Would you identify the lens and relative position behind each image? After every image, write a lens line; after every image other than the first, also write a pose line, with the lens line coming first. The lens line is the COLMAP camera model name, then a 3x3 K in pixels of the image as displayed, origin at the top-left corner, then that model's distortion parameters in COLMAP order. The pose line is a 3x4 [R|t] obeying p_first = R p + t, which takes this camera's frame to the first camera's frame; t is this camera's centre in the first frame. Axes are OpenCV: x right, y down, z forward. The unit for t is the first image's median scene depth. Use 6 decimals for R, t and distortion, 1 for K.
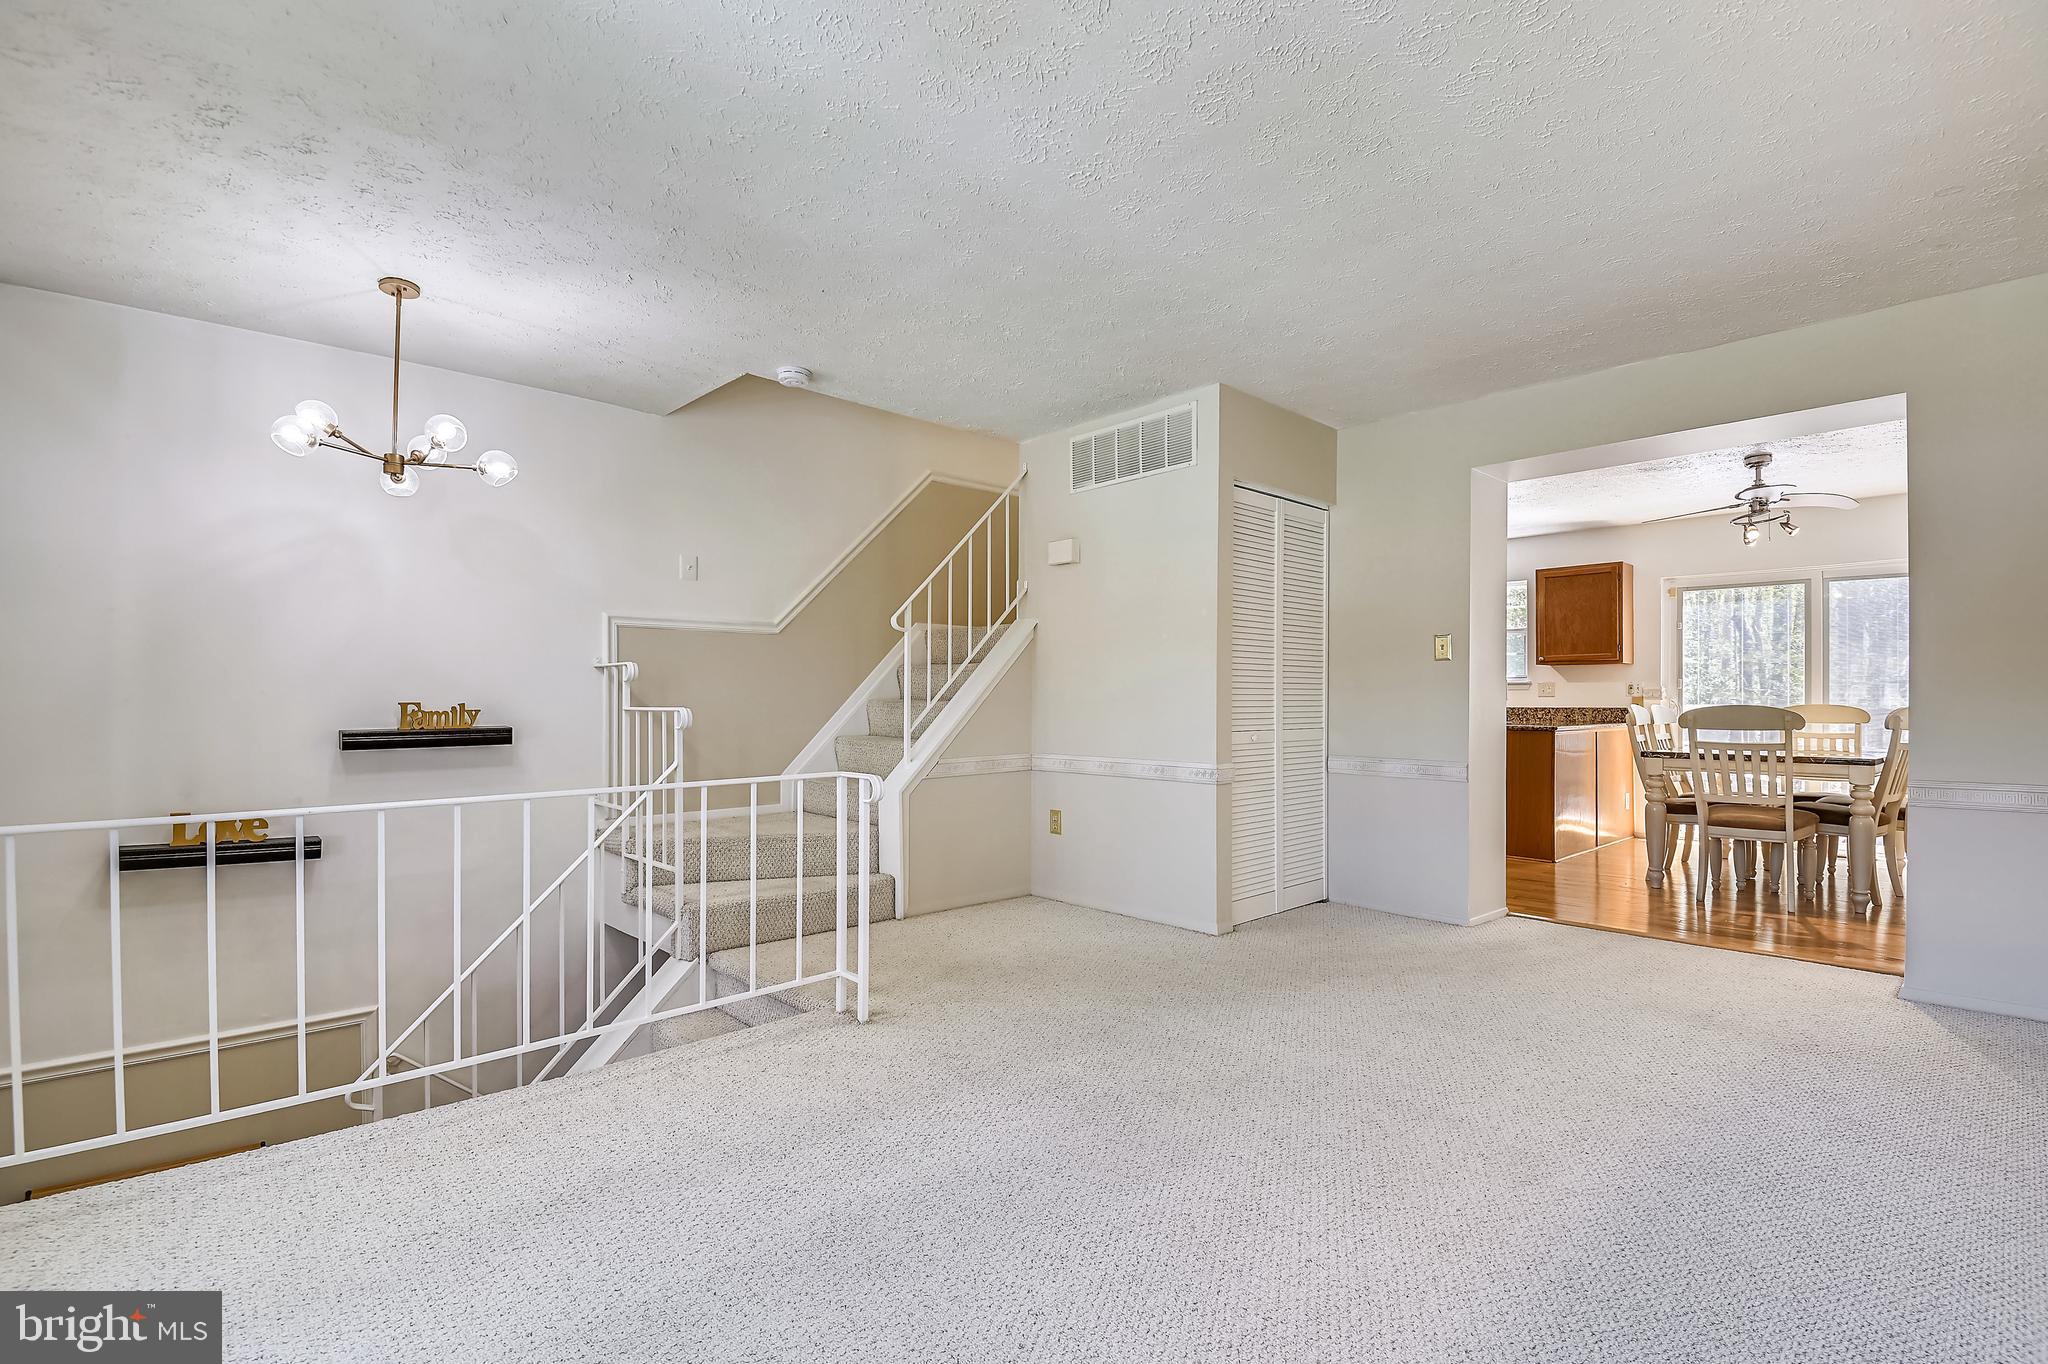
lens RADIAL K [[962.9, 0, 1022.4], [0, 962.9, 707.0], [0, 0, 1]] dist [-0.013043, -0.001085]
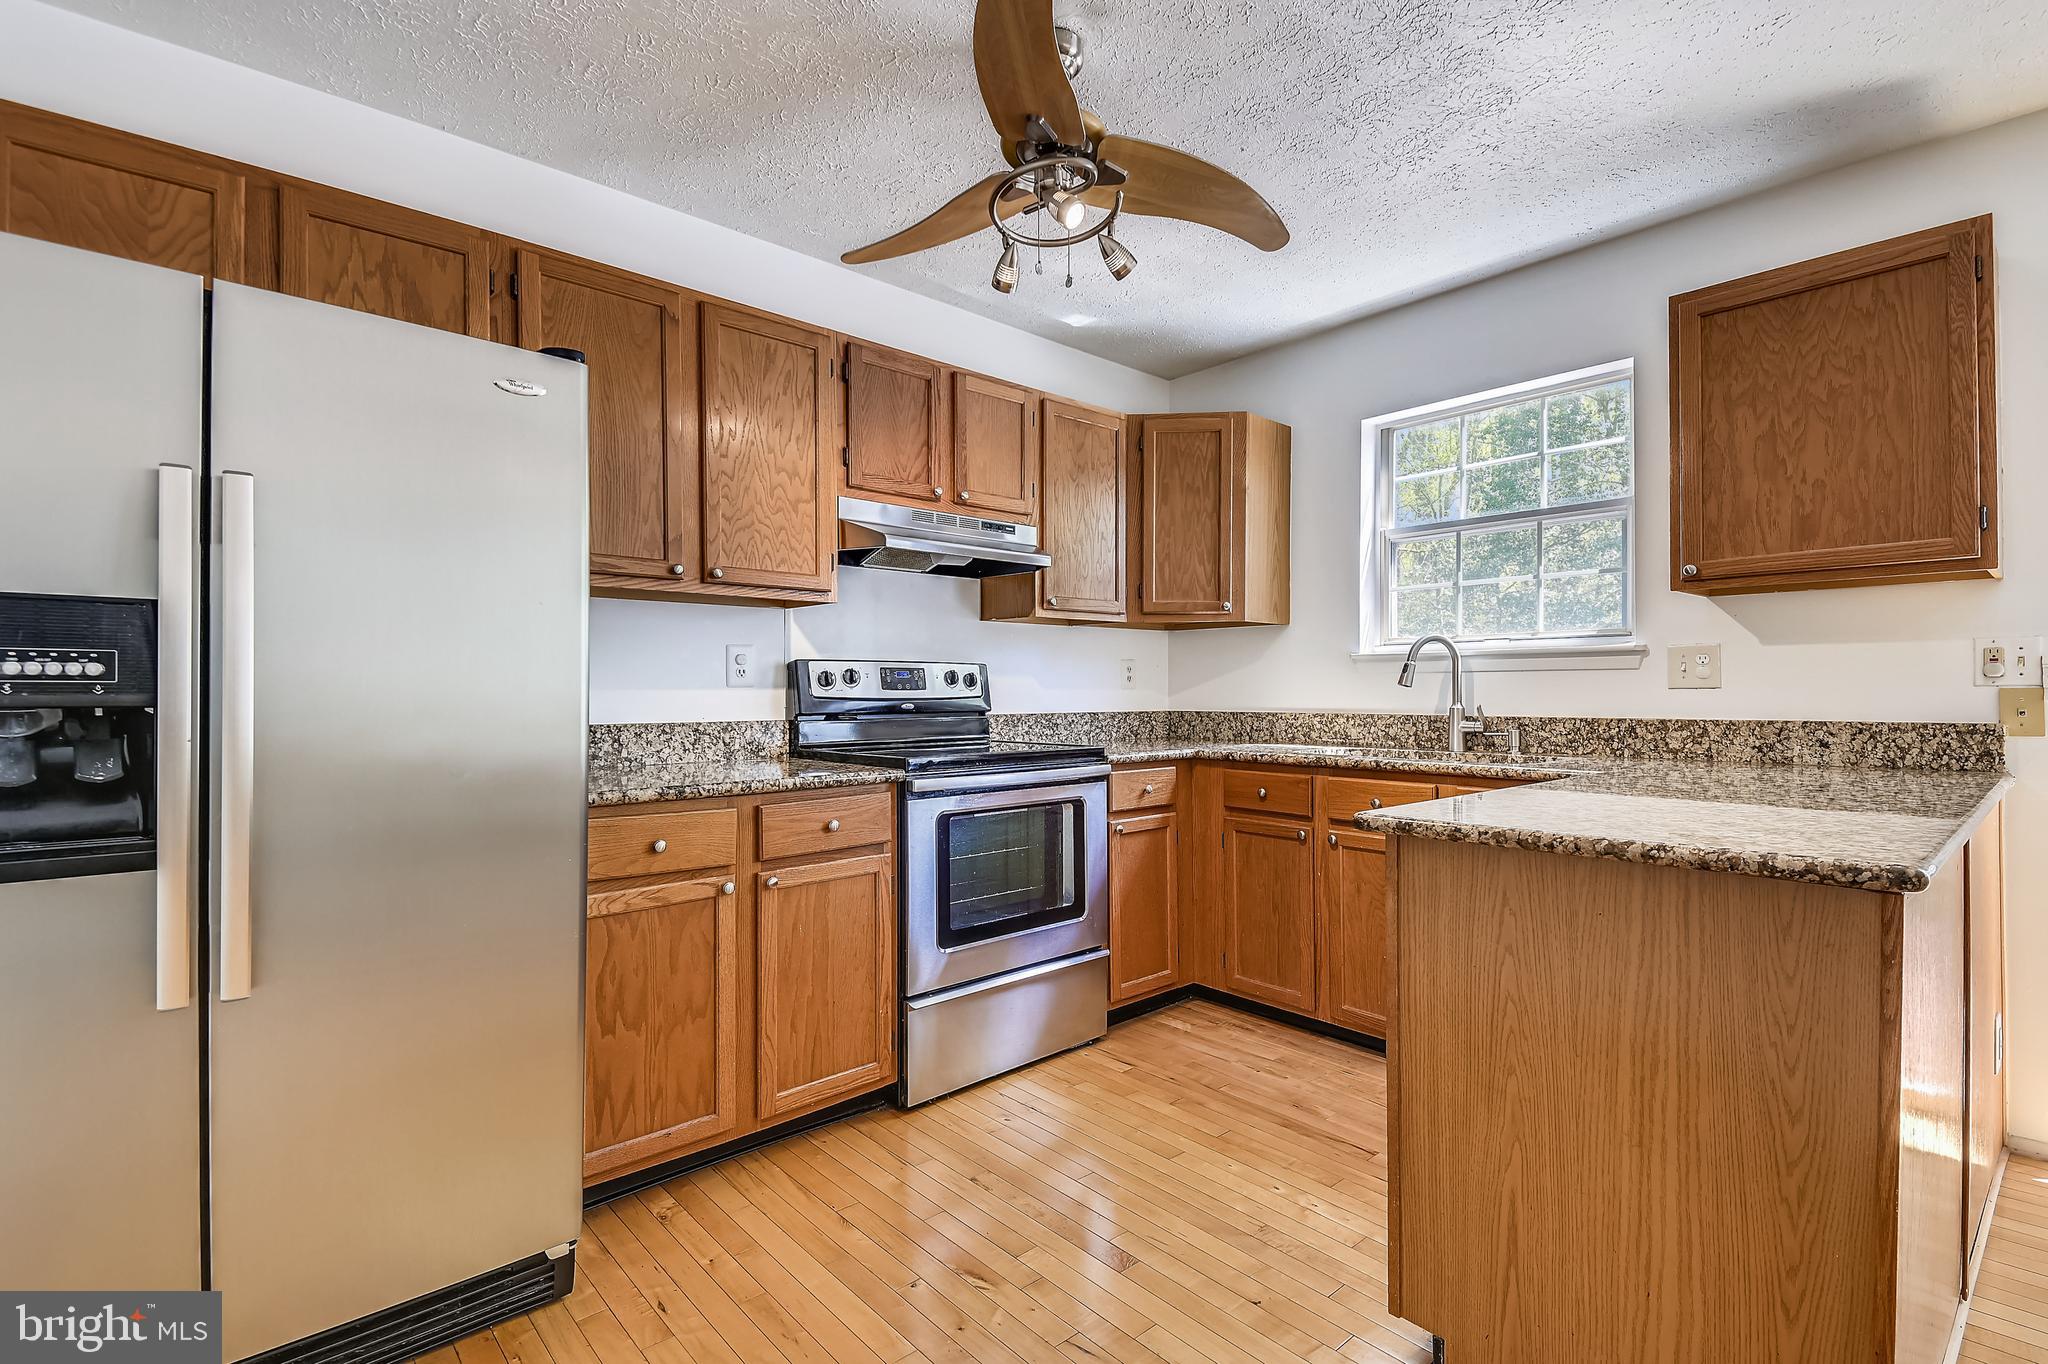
lens RADIAL K [[962.9, 0, 1033.6], [0, 962.9, 686.9], [0, 0, 1]] dist [-0.013043, -0.001085]
pose [[0.999870, -0.005826, -0.015013, 0.340955], [0.005797, 0.999981, -0.001972, -0.012523], [0.015024, 0.001885, 0.999885, 0.707135]]
